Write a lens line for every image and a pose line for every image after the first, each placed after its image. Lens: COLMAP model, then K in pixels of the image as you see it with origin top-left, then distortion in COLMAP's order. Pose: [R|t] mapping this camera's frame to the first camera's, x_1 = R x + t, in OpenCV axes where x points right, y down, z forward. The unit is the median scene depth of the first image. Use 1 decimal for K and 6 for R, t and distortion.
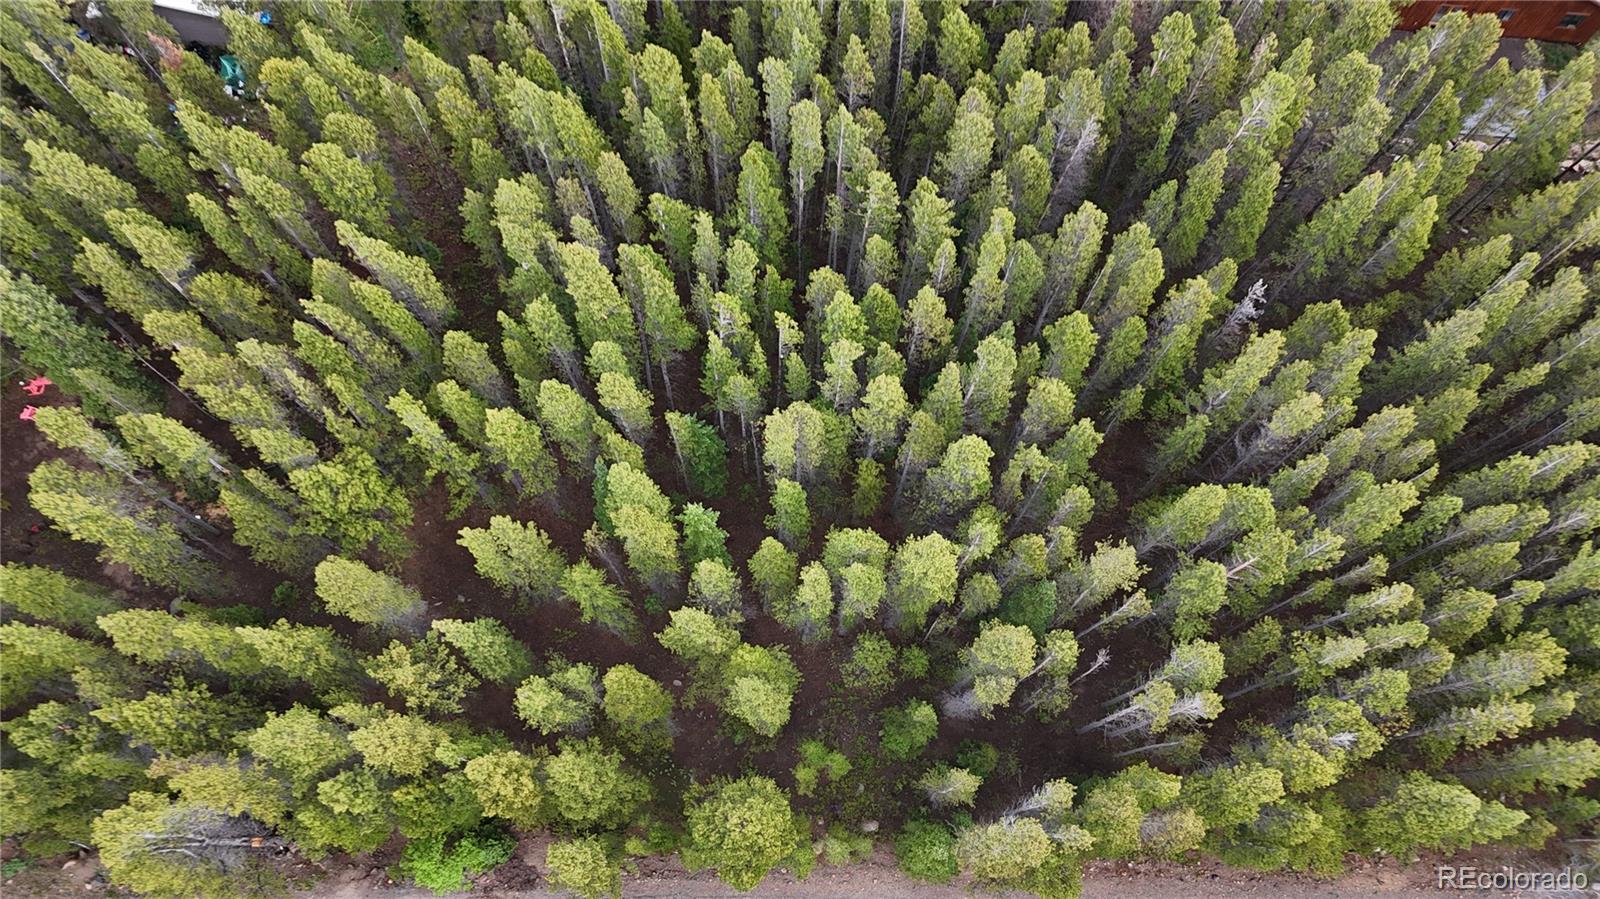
lens RADIAL K [[1187.1, 0, 810.0], [0, 1187.1, 457.4], [0, 0, 1]] dist [0.061838, -0.040640]
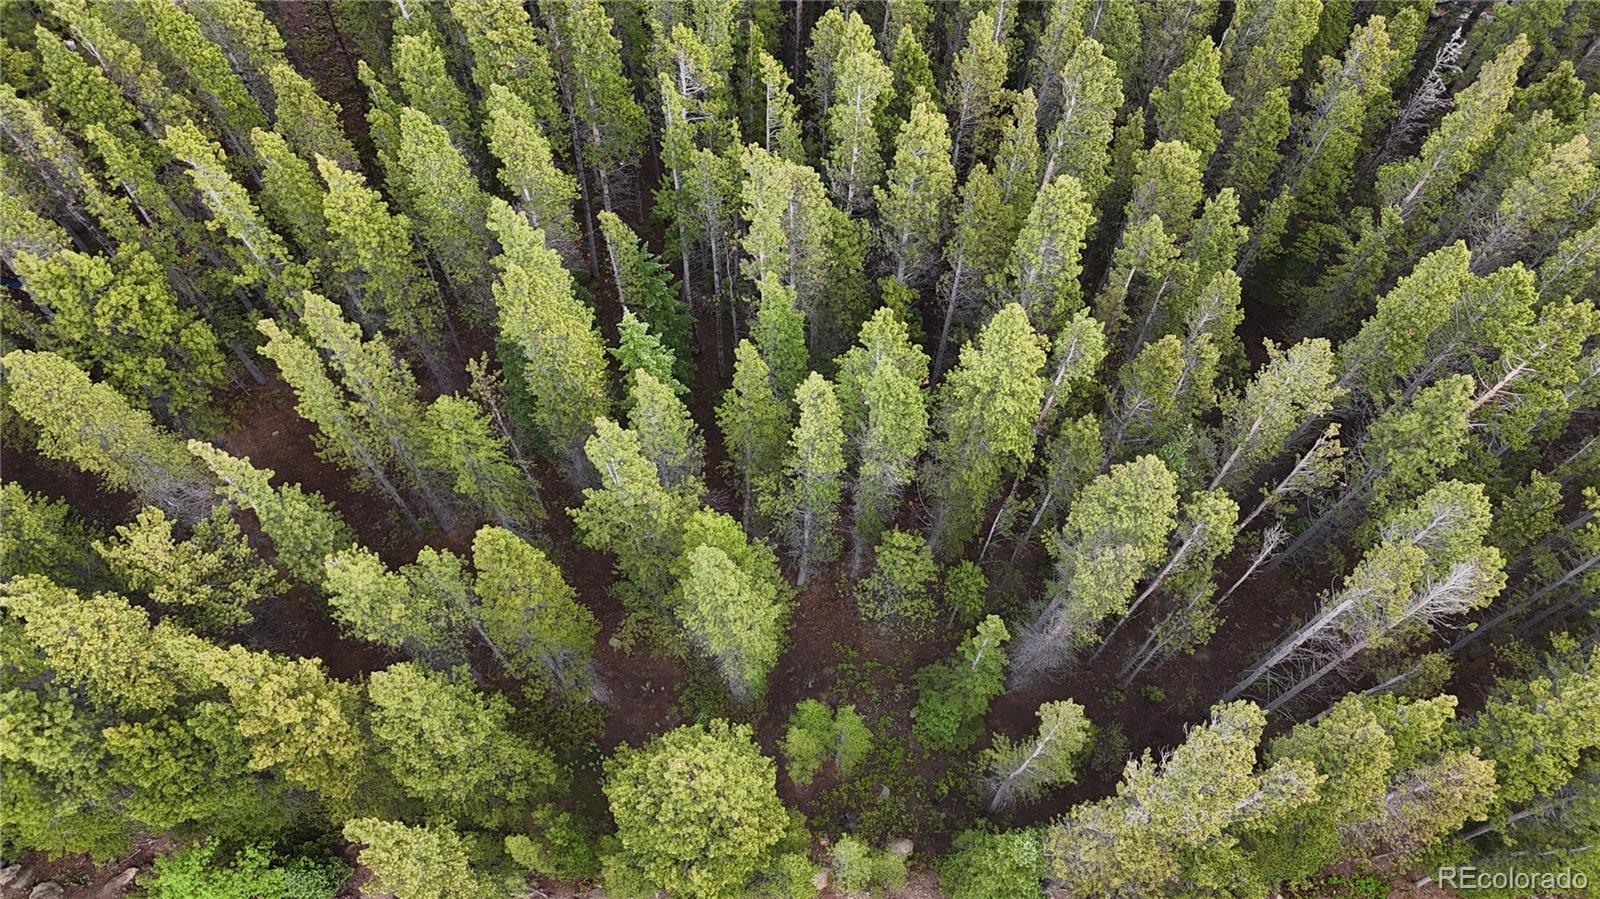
lens RADIAL K [[1187.1, 0, 804.9], [0, 1187.1, 457.6], [0, 0, 1]] dist [0.061838, -0.040640]
pose [[0.999987, 0.004856, -0.001816, -0.001451], [-0.005059, 0.990621, -0.136547, 0.208485], [0.001136, 0.136555, 0.990632, 0.362420]]
